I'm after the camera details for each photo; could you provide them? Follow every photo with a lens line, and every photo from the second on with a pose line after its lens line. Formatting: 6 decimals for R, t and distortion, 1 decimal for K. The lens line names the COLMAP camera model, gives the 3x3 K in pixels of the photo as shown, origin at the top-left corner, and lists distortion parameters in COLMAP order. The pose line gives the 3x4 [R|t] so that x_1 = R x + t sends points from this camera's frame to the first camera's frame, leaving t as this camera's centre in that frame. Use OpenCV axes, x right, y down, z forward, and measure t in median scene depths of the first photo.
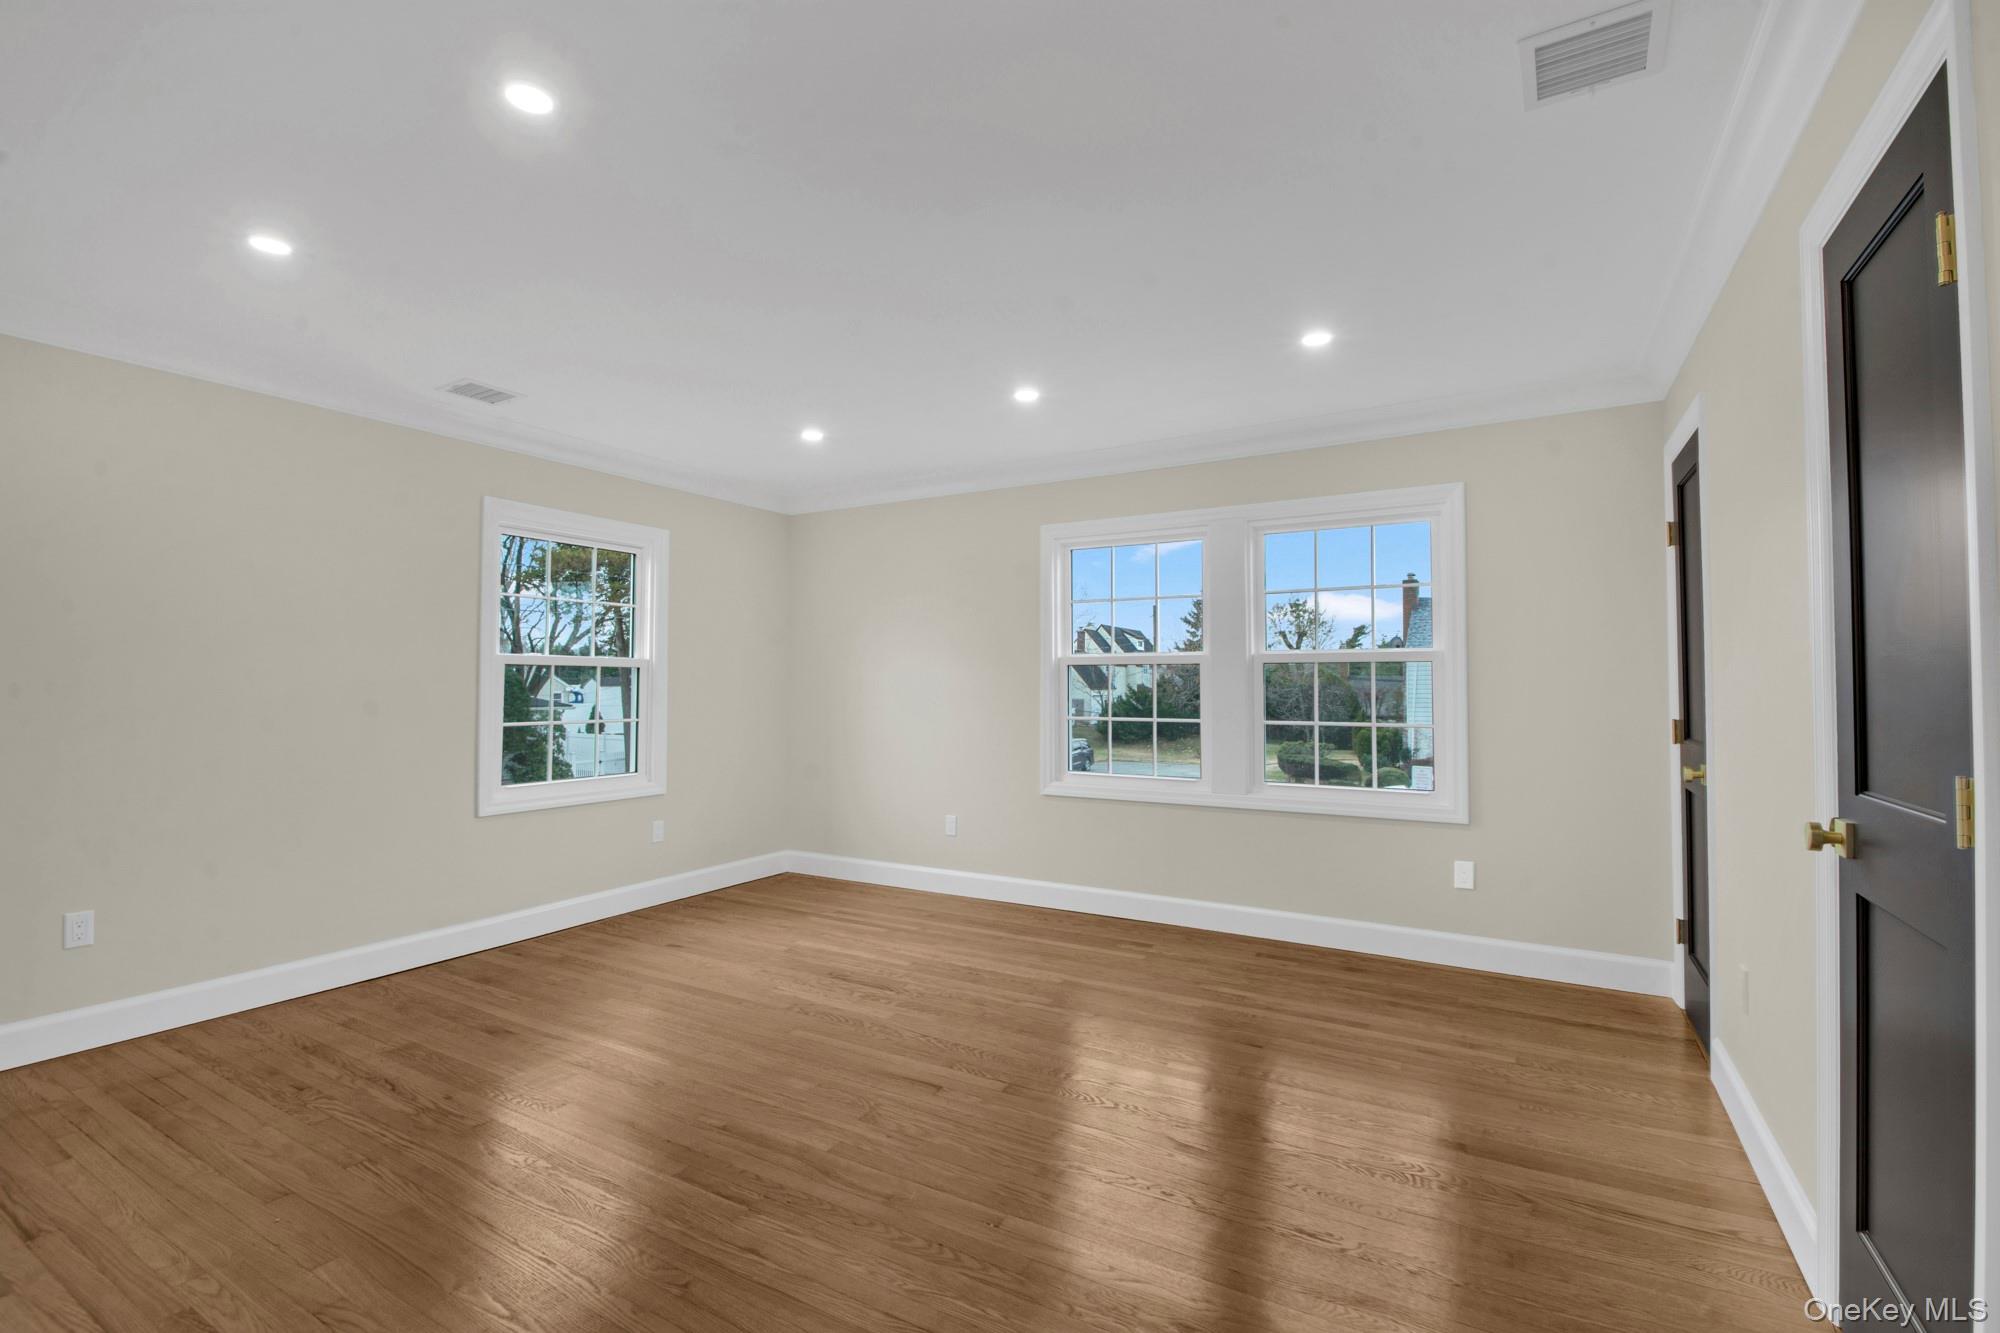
lens RADIAL K [[879.6, 0, 1007.7], [0, 879.6, 662.0], [0, 0, 1]] dist [0.011669, -0.016092]
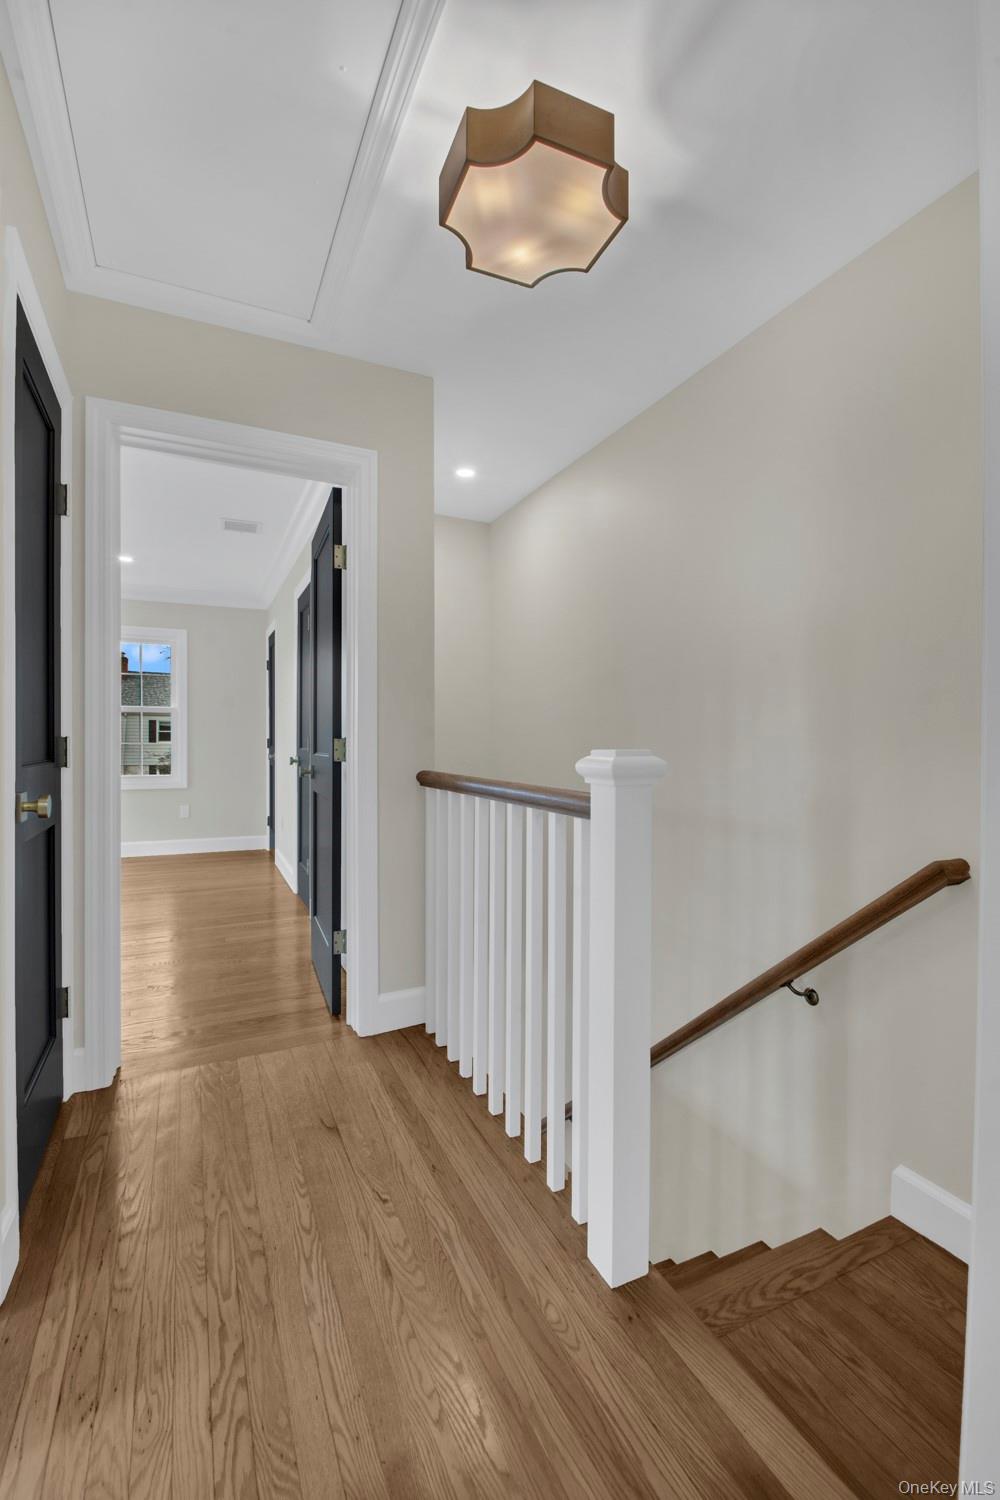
lens RADIAL K [[675.8, 0, 500.0], [0, 675.8, 750.0], [0, 0, 1]] dist [-0.000734, -0.000025]
pose [[0.582980, -0.007836, 0.812449, -0.496749], [-0.028108, 0.999160, 0.029806, 0.024563], [-0.812000, -0.040212, 0.582270, -0.773303]]
